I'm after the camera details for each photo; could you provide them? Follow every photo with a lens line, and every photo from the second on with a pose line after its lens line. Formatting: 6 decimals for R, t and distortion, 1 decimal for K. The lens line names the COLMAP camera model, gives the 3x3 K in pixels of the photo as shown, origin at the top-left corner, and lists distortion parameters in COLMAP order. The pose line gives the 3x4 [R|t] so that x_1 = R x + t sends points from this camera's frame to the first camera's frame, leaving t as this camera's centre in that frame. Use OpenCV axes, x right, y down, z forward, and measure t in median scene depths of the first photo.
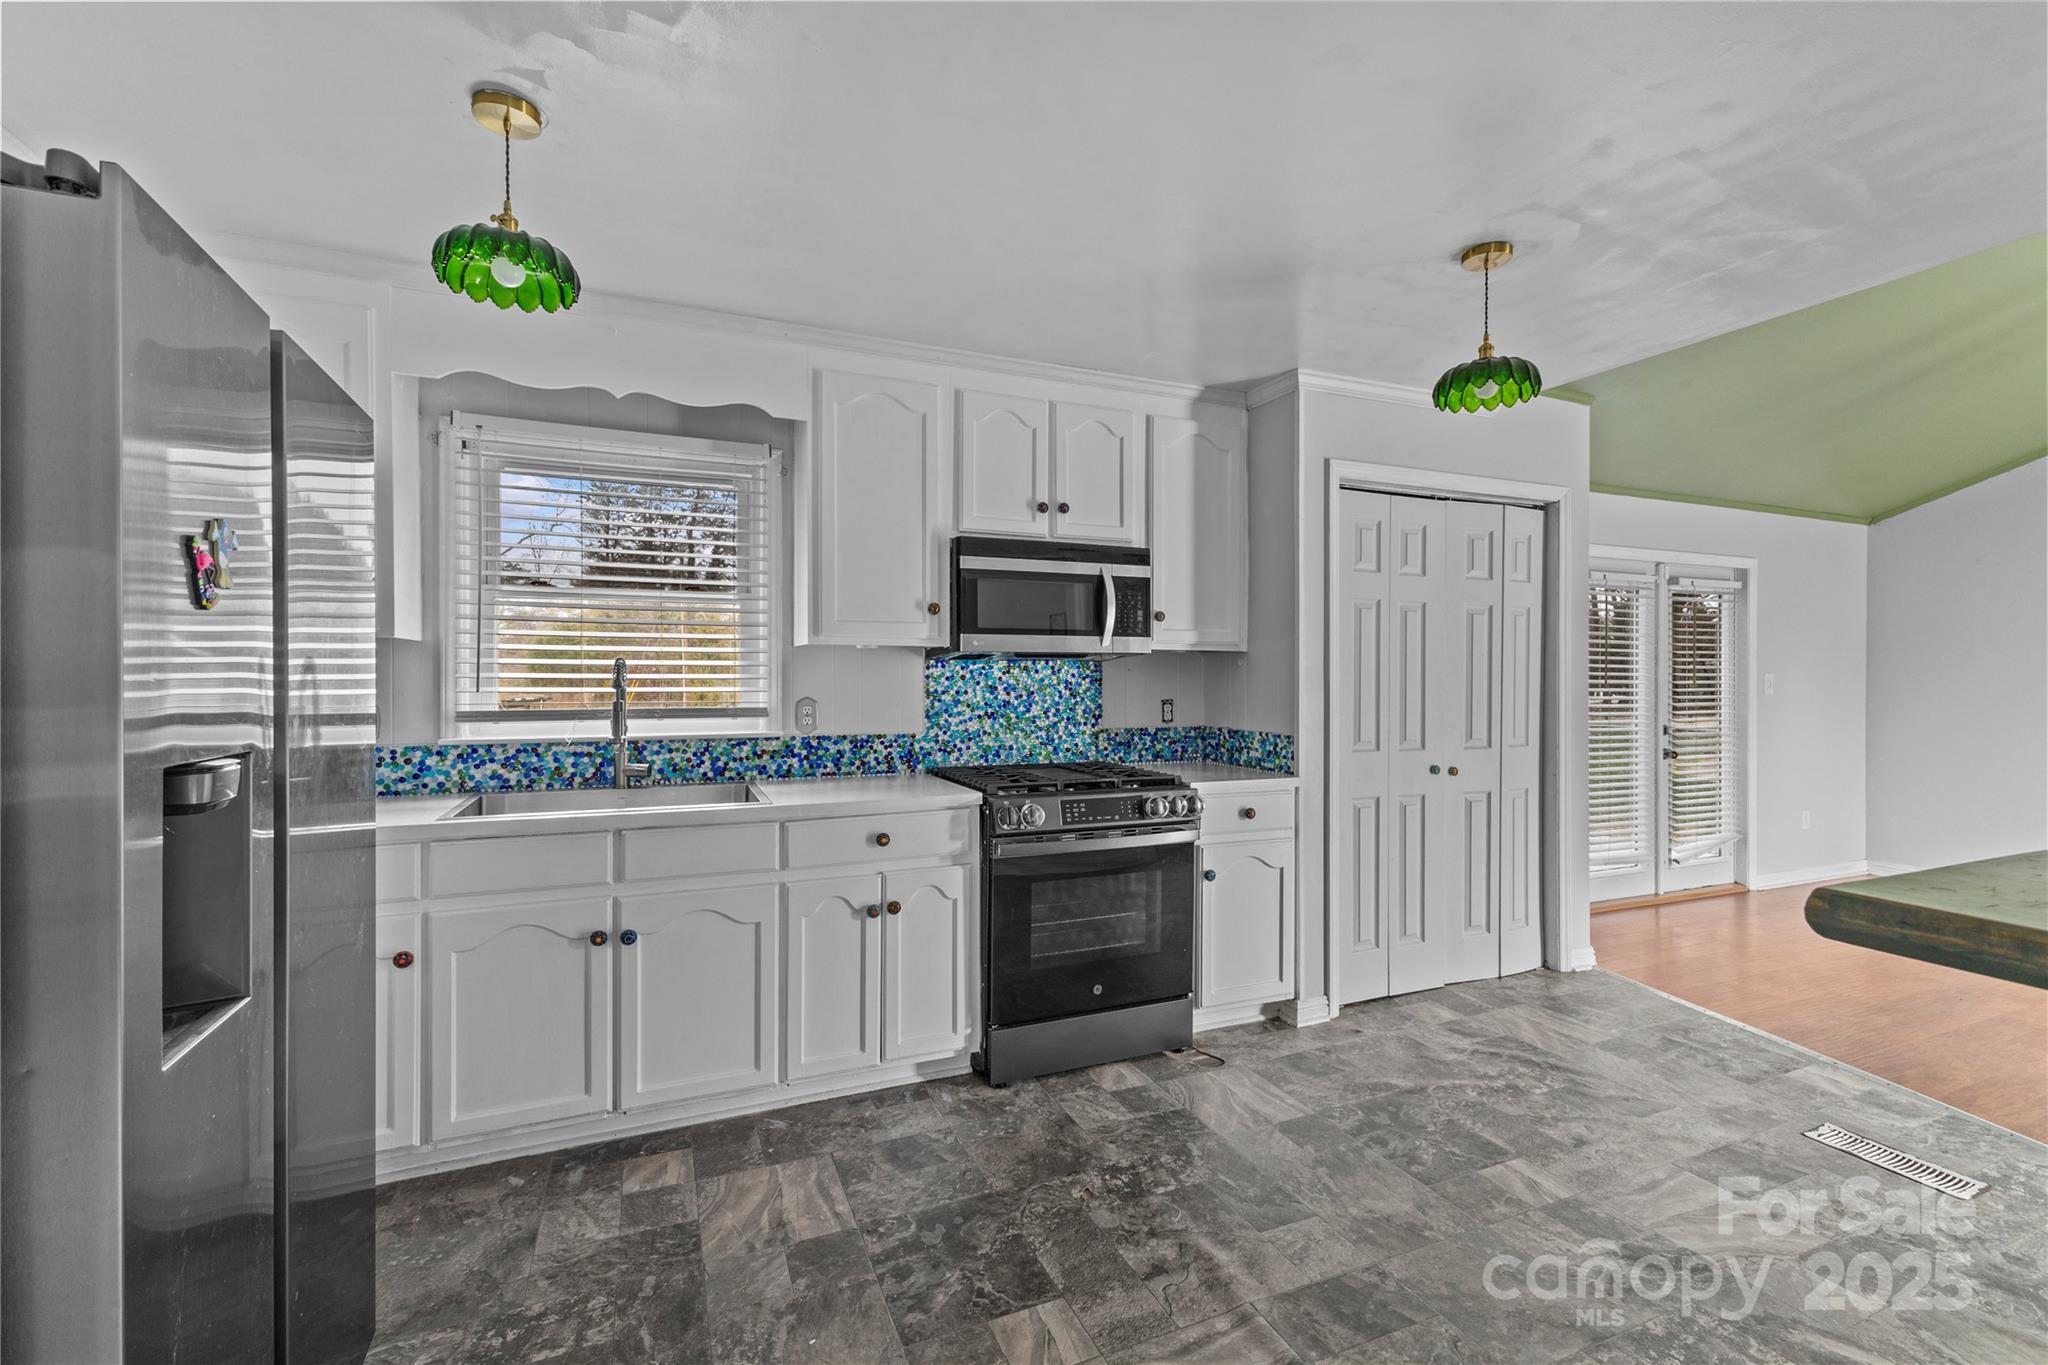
lens RADIAL K [[873.0, 0, 1024.3], [0, 873.0, 679.0], [0, 0, 1]] dist [0.003748, 0.000421]
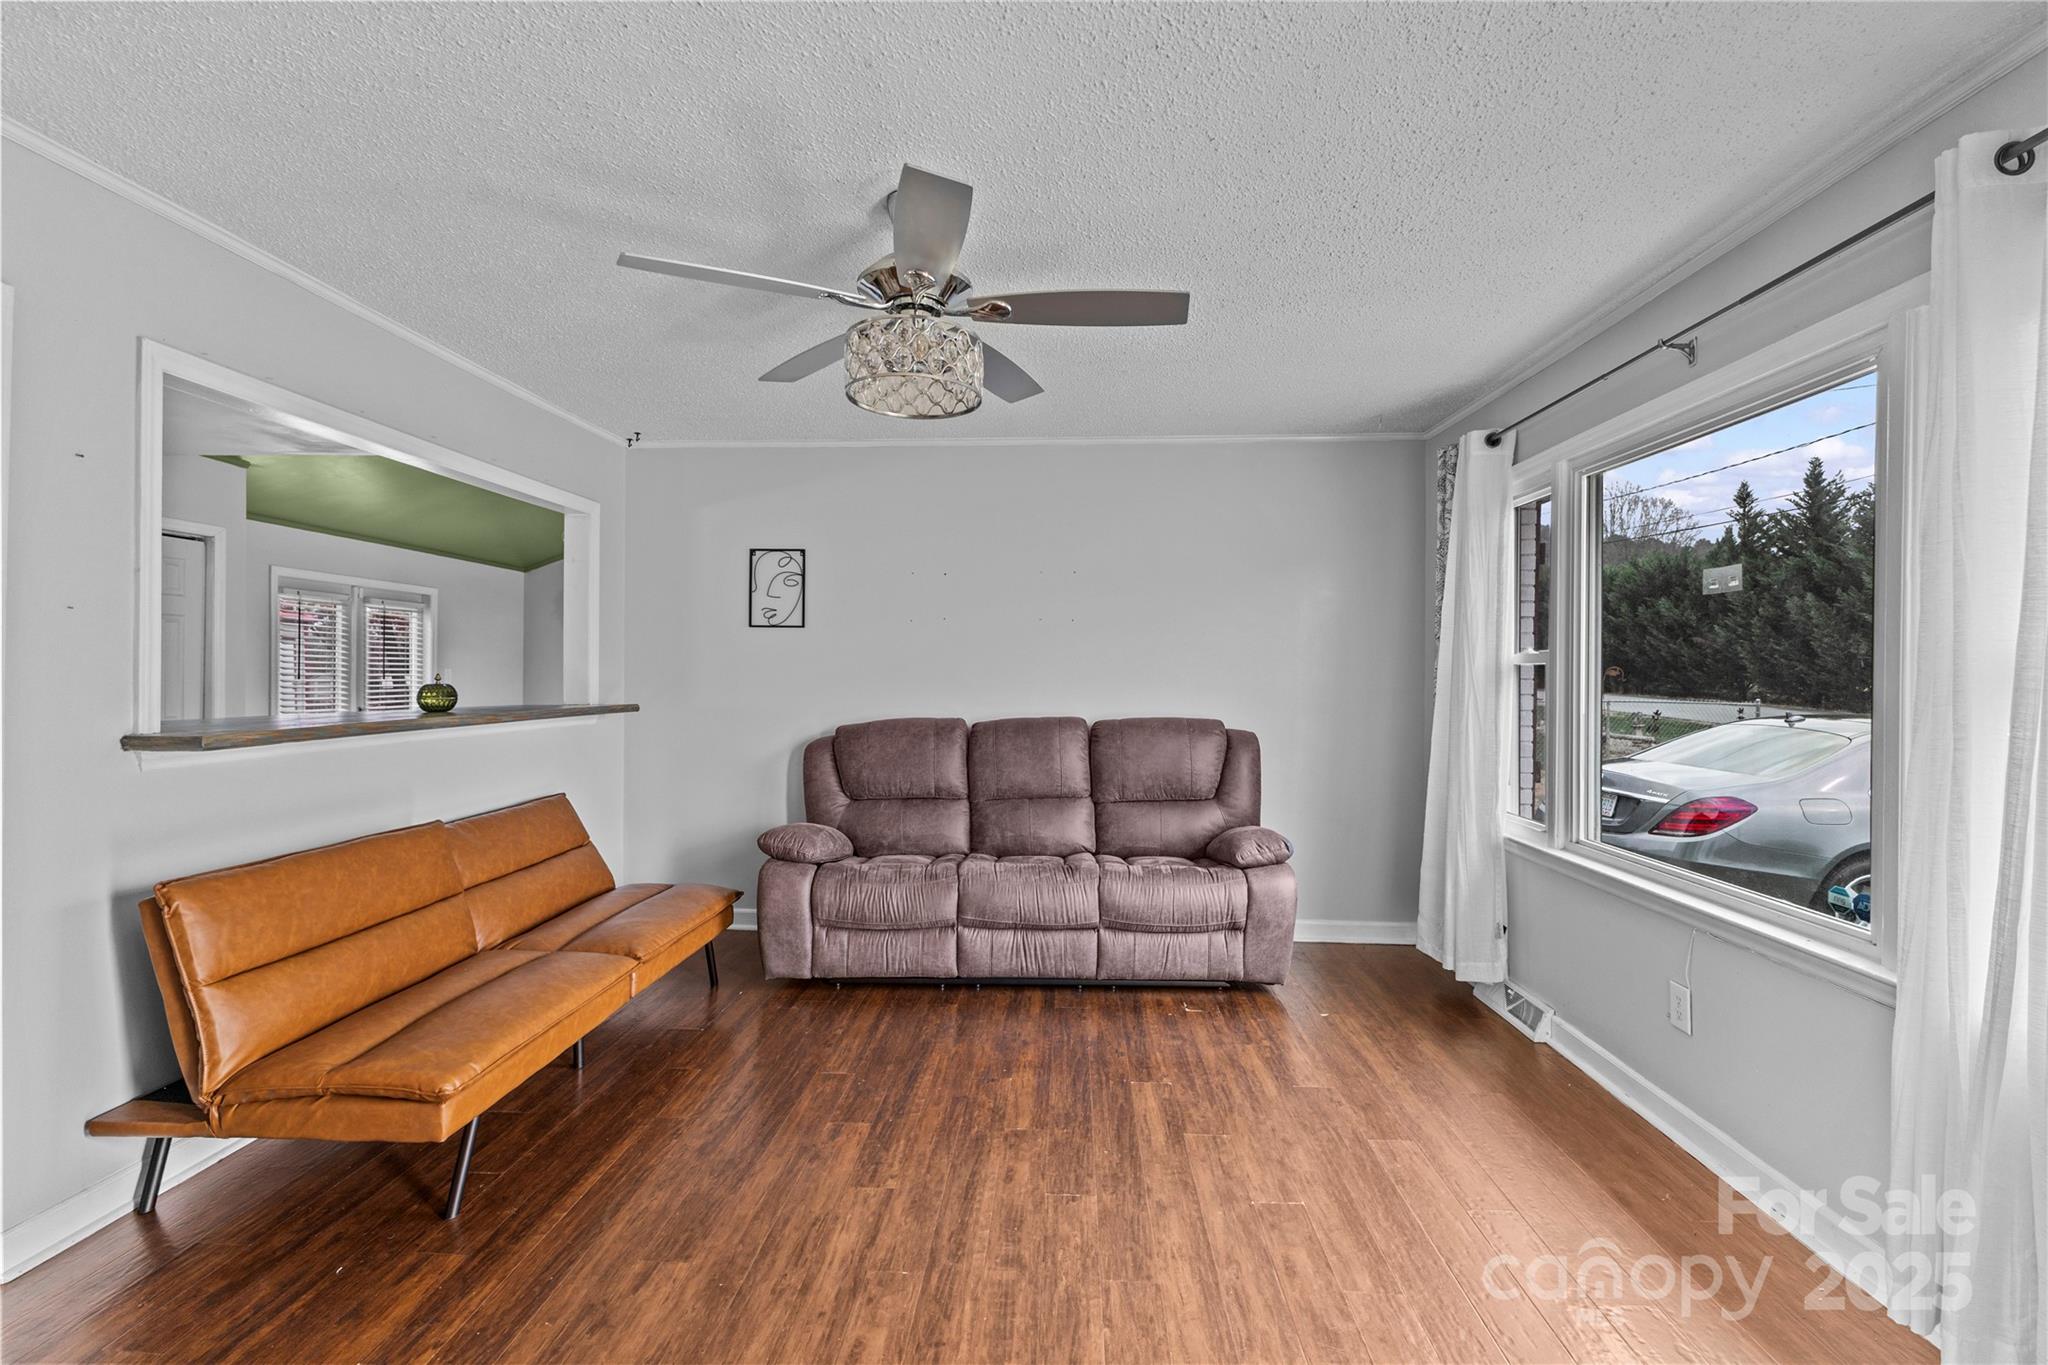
lens RADIAL K [[873.0, 0, 1024.3], [0, 873.0, 679.0], [0, 0, 1]] dist [0.003748, 0.000421]
pose [[0.430021, -0.002356, 0.902816, -0.065600], [-0.001971, 0.999992, 0.003548, 0.007044], [-0.902817, -0.003305, 0.430013, -0.827104]]
